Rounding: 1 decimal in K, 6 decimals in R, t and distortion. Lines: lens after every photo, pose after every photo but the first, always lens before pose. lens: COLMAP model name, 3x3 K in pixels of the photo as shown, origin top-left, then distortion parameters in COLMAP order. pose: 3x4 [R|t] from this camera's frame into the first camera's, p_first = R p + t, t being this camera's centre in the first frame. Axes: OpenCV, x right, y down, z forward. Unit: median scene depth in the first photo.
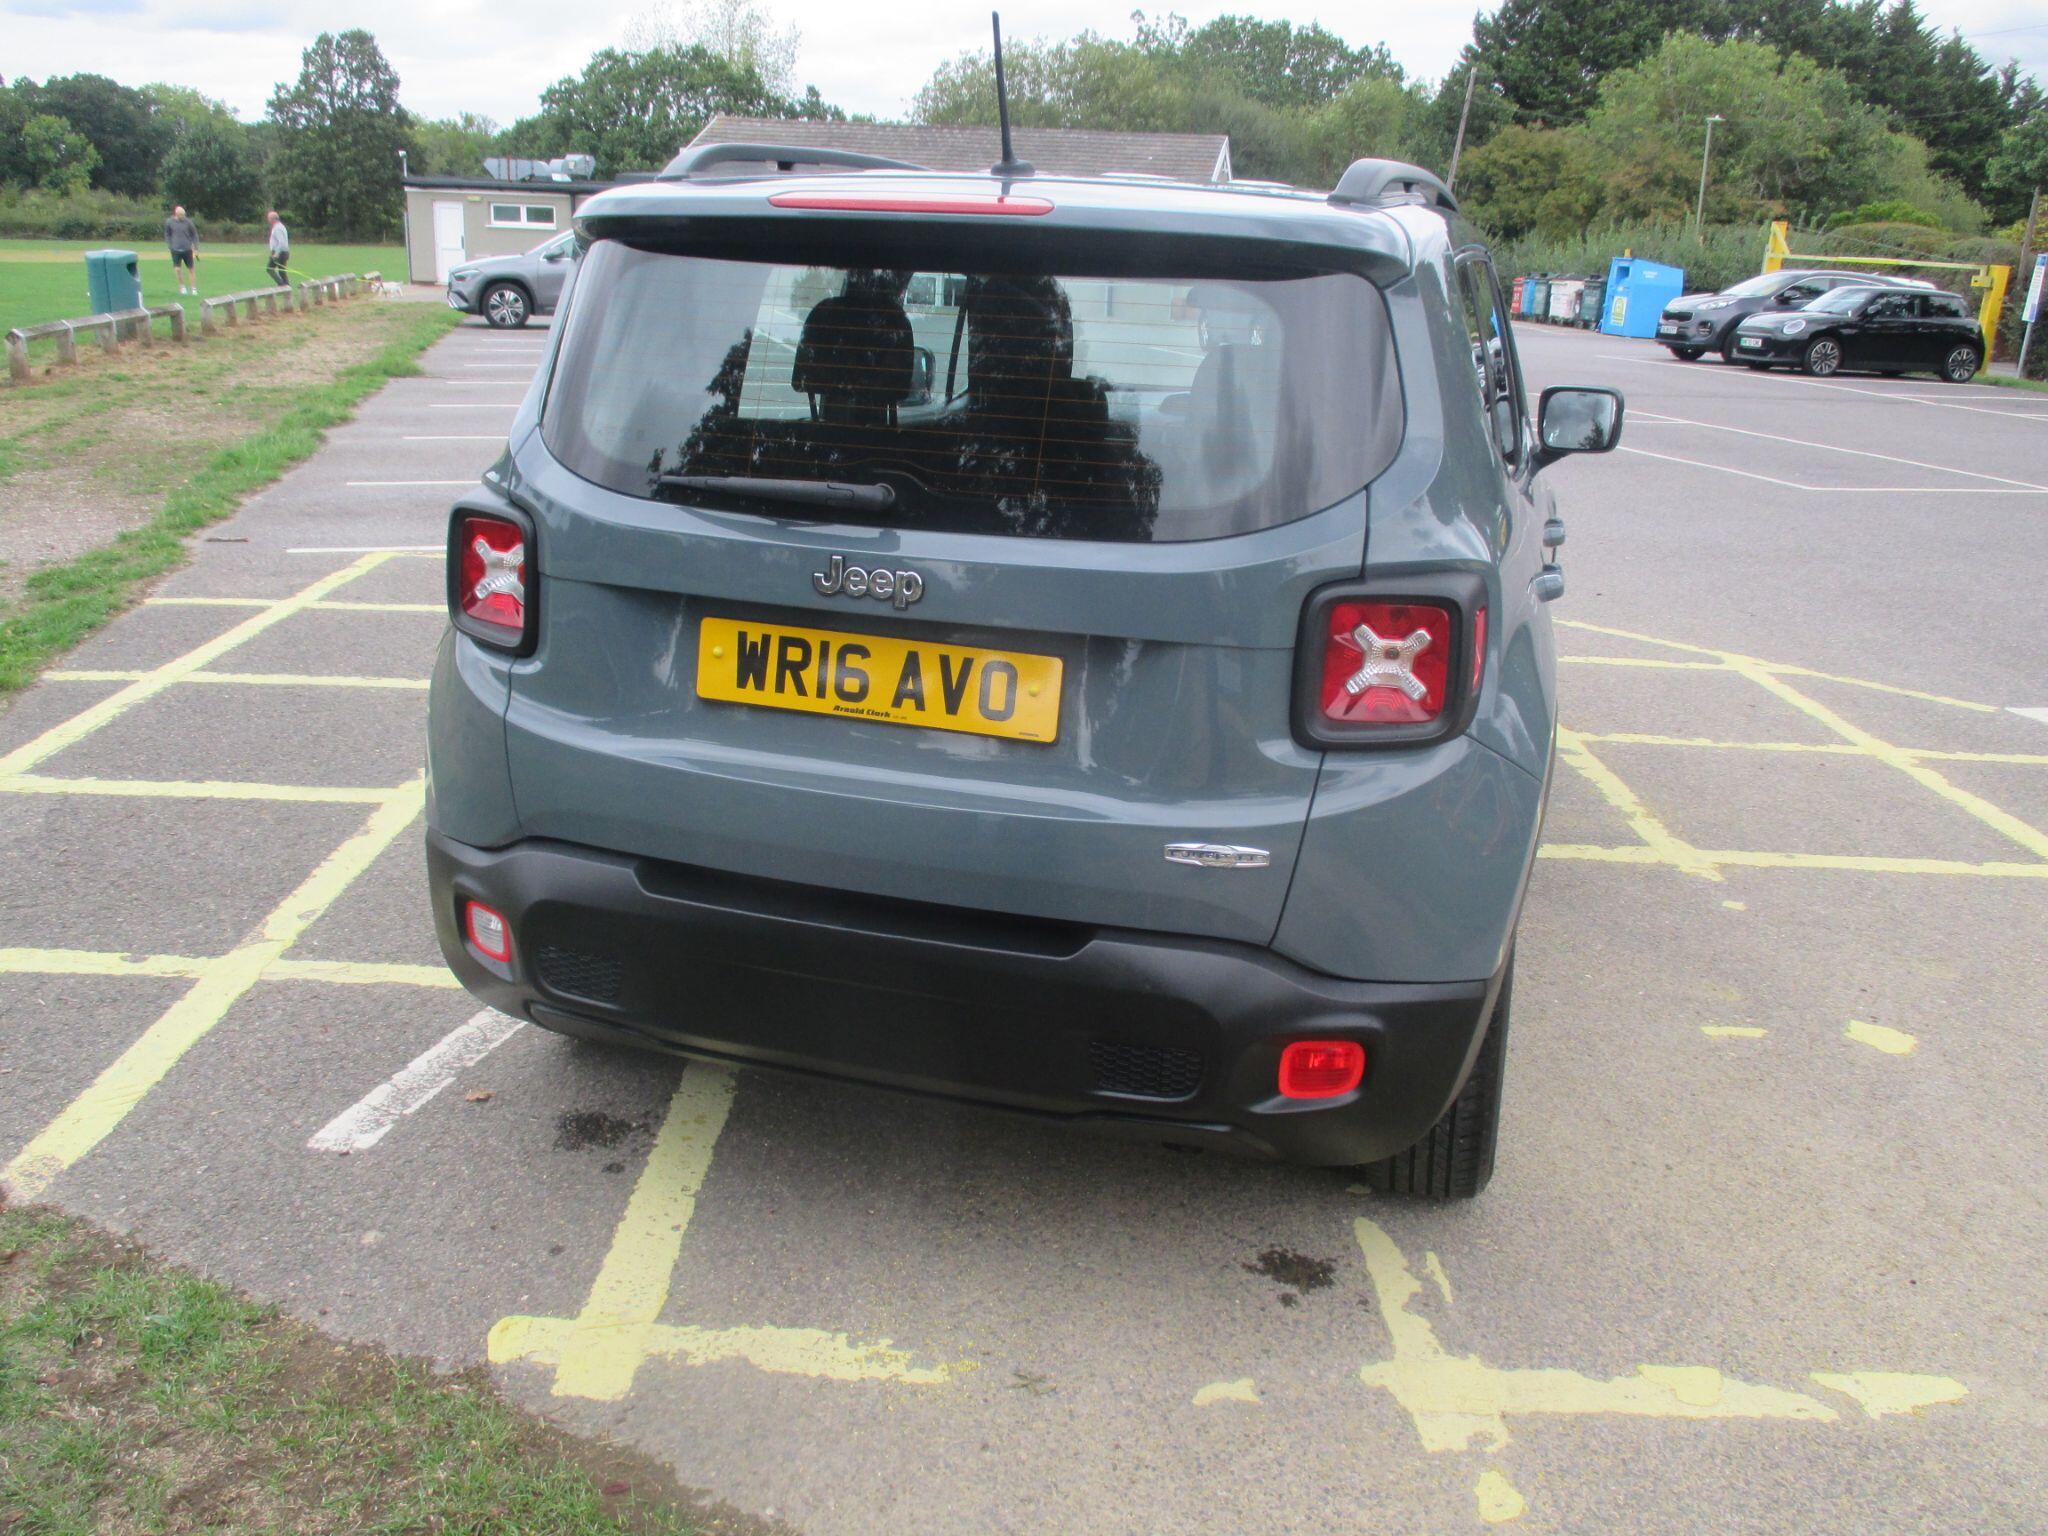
lens RADIAL K [[1702.4, 0, 1018.3], [0, 1702.4, 875.4], [0, 0, 1]] dist [-0.028336, -0.002026]
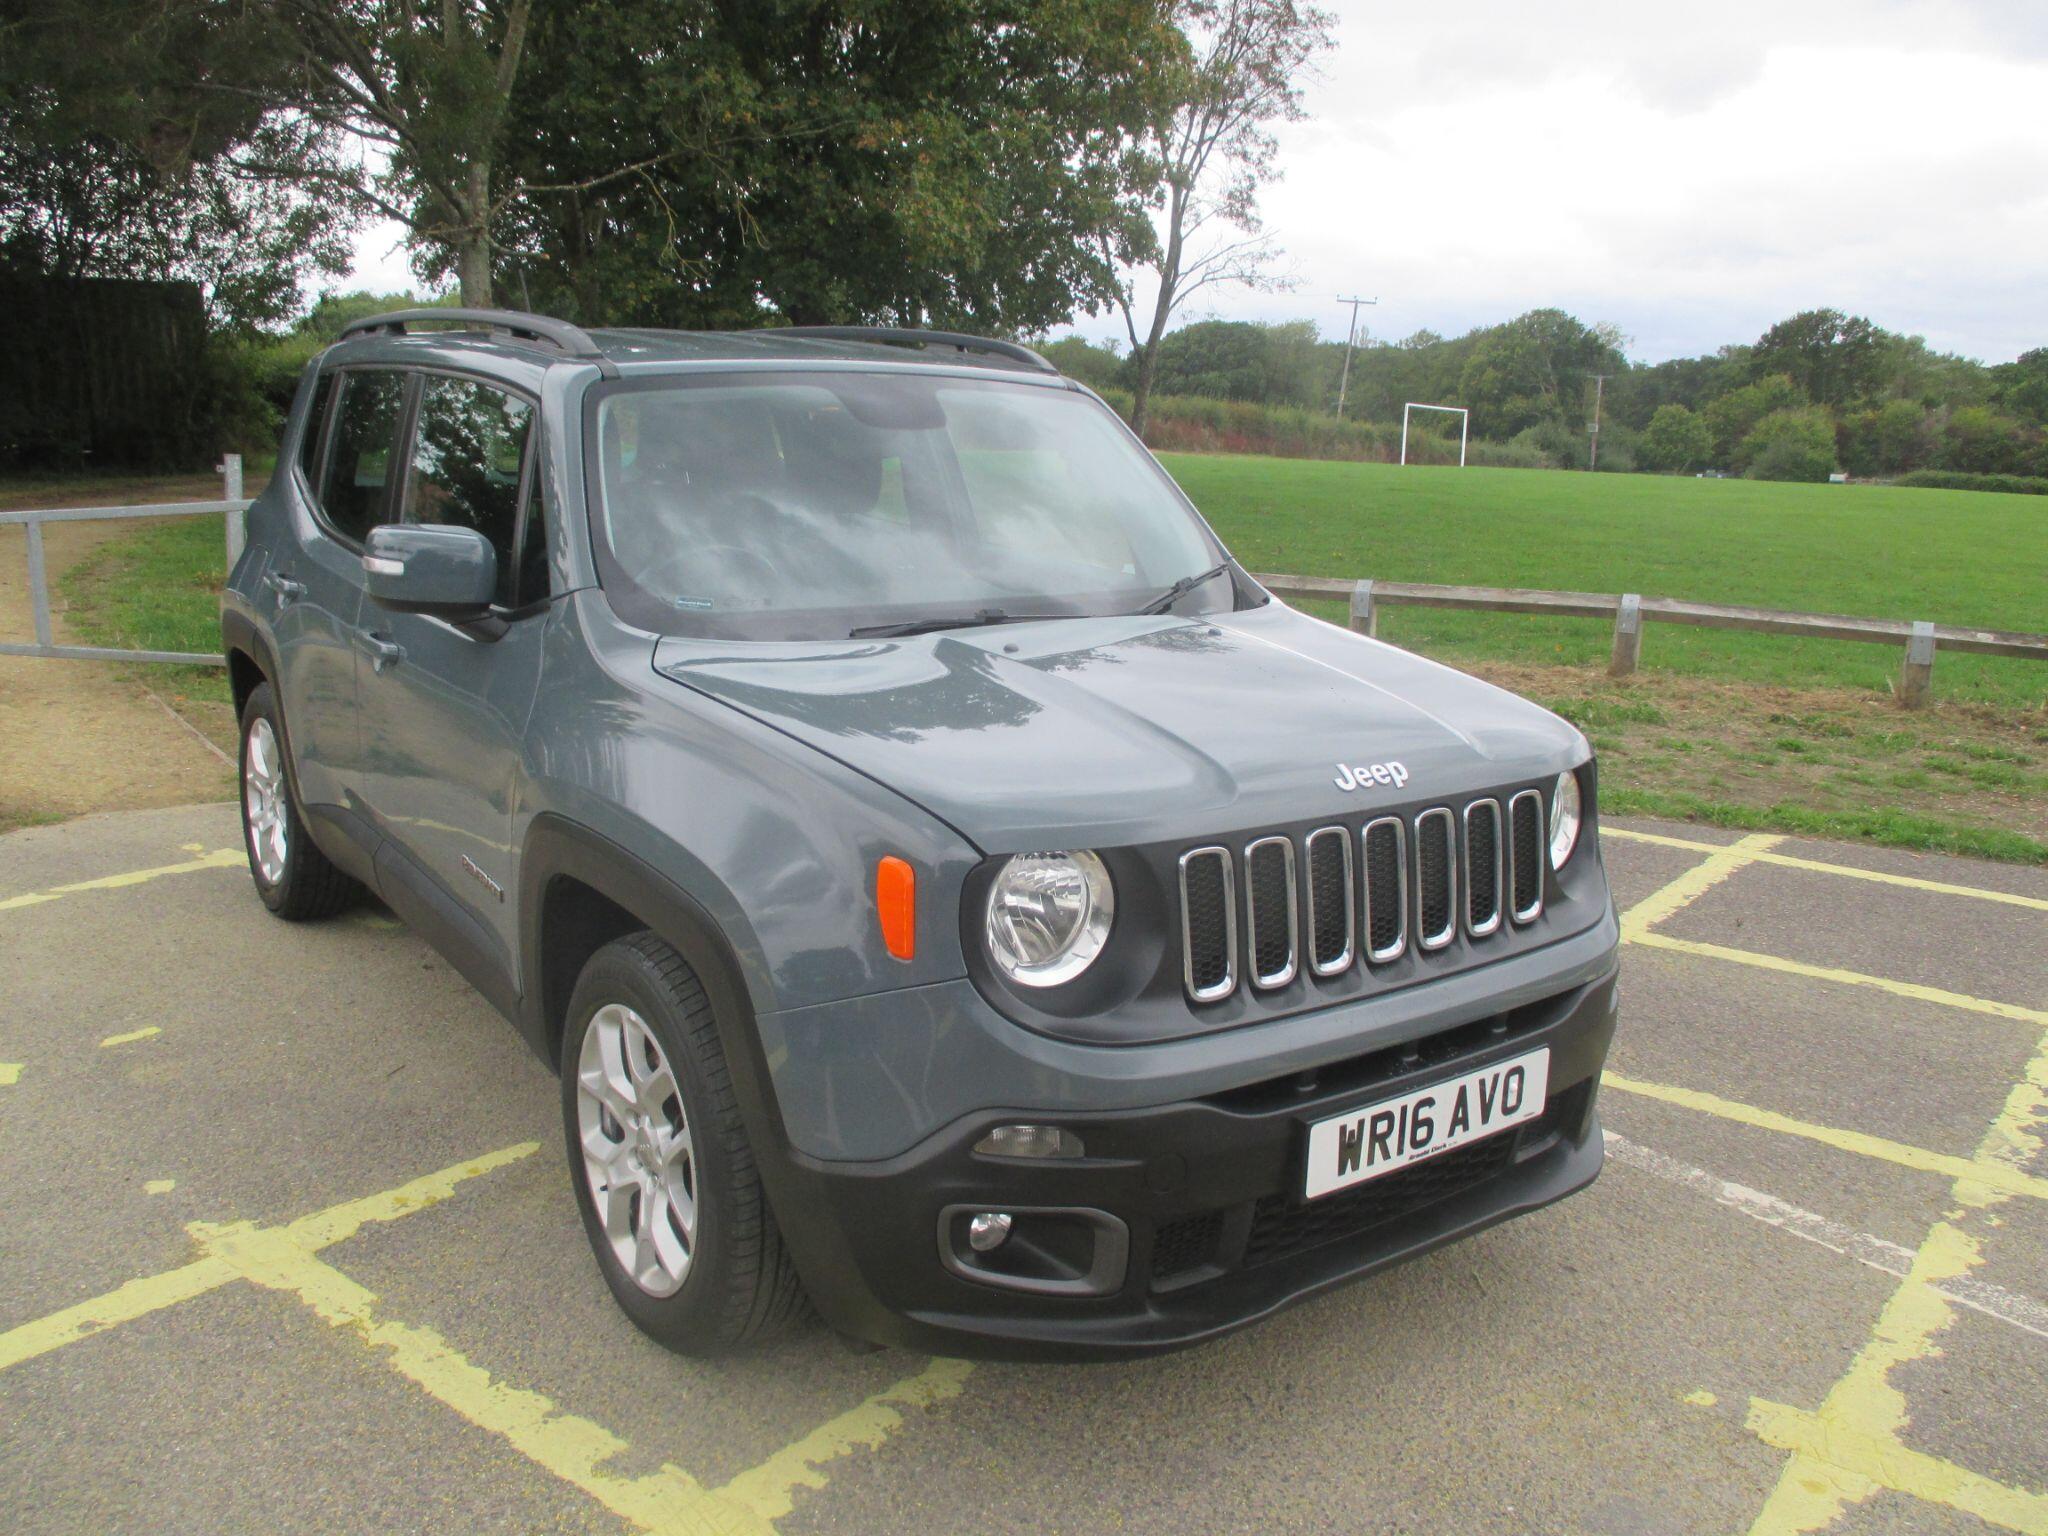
lens RADIAL K [[1728.0, 0, 1034.1], [0, 1728.0, 853.1], [0, 0, 1]] dist [-0.034727, 0.008675]
pose [[-0.614122, 0.154867, -0.773867, 1.252575], [-0.326836, 0.842615, 0.427994, -0.937649], [0.718354, 0.515768, -0.466851, 2.601408]]
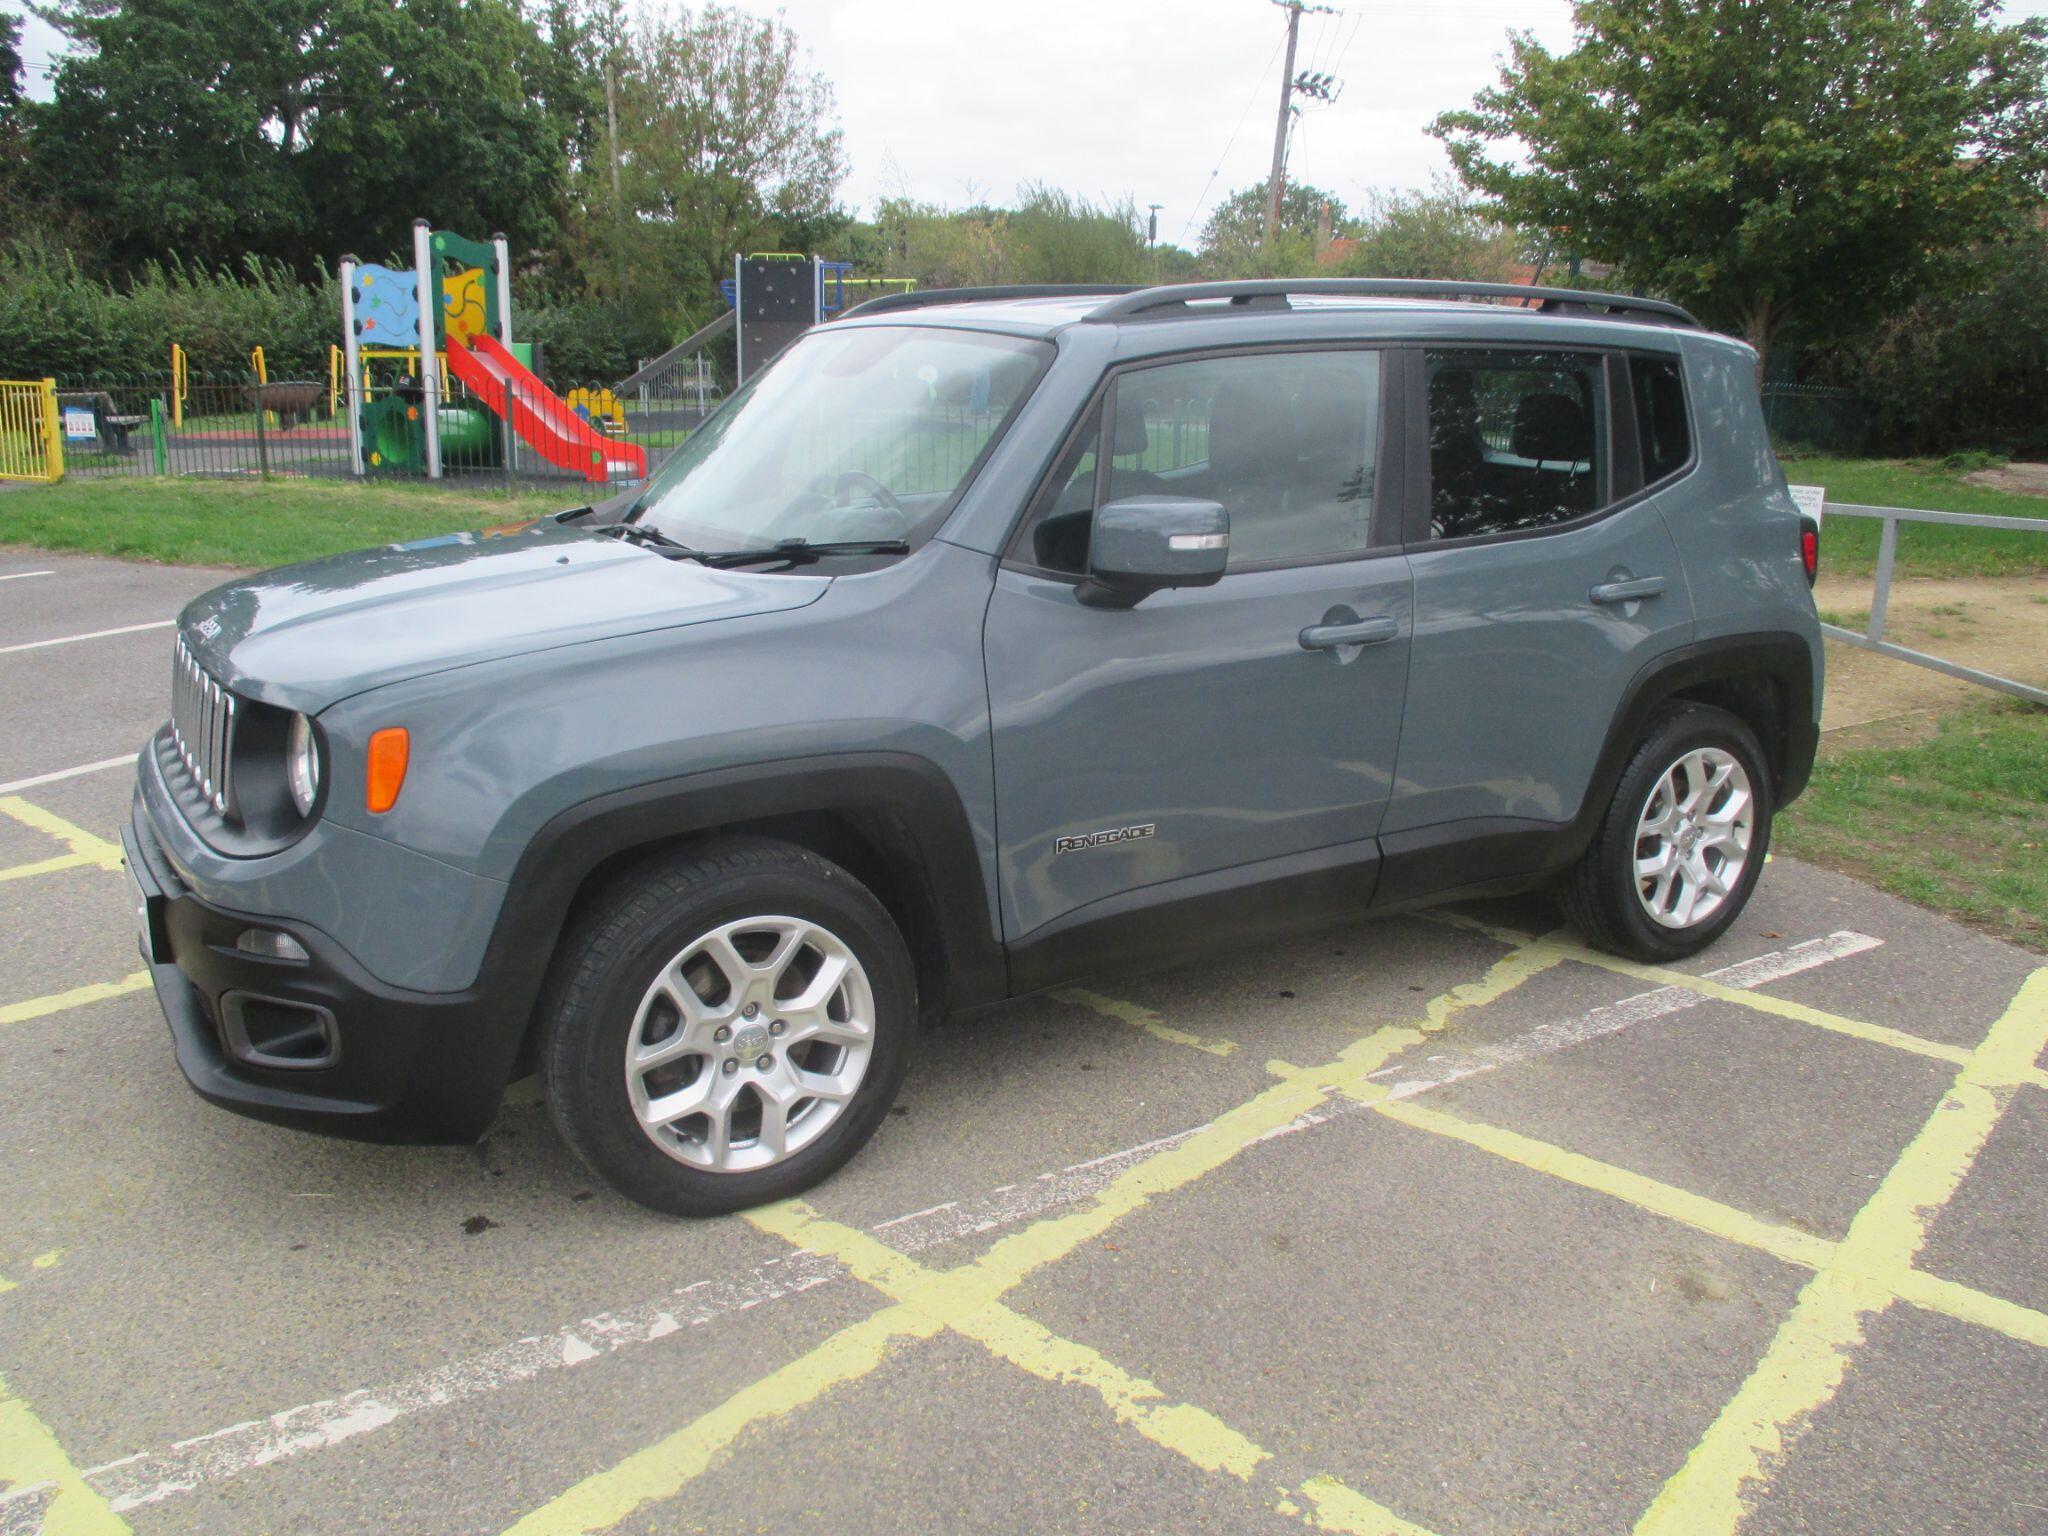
lens RADIAL K [[1716.5, 0, 1029.5], [0, 1716.5, 859.4], [0, 0, 1]] dist [-0.028576, -0.001773]
pose [[-0.731390, -0.251312, 0.633965, -0.893357], [0.195827, 0.813075, 0.548234, -1.037239], [-0.653239, 0.525120, -0.545461, 2.625159]]
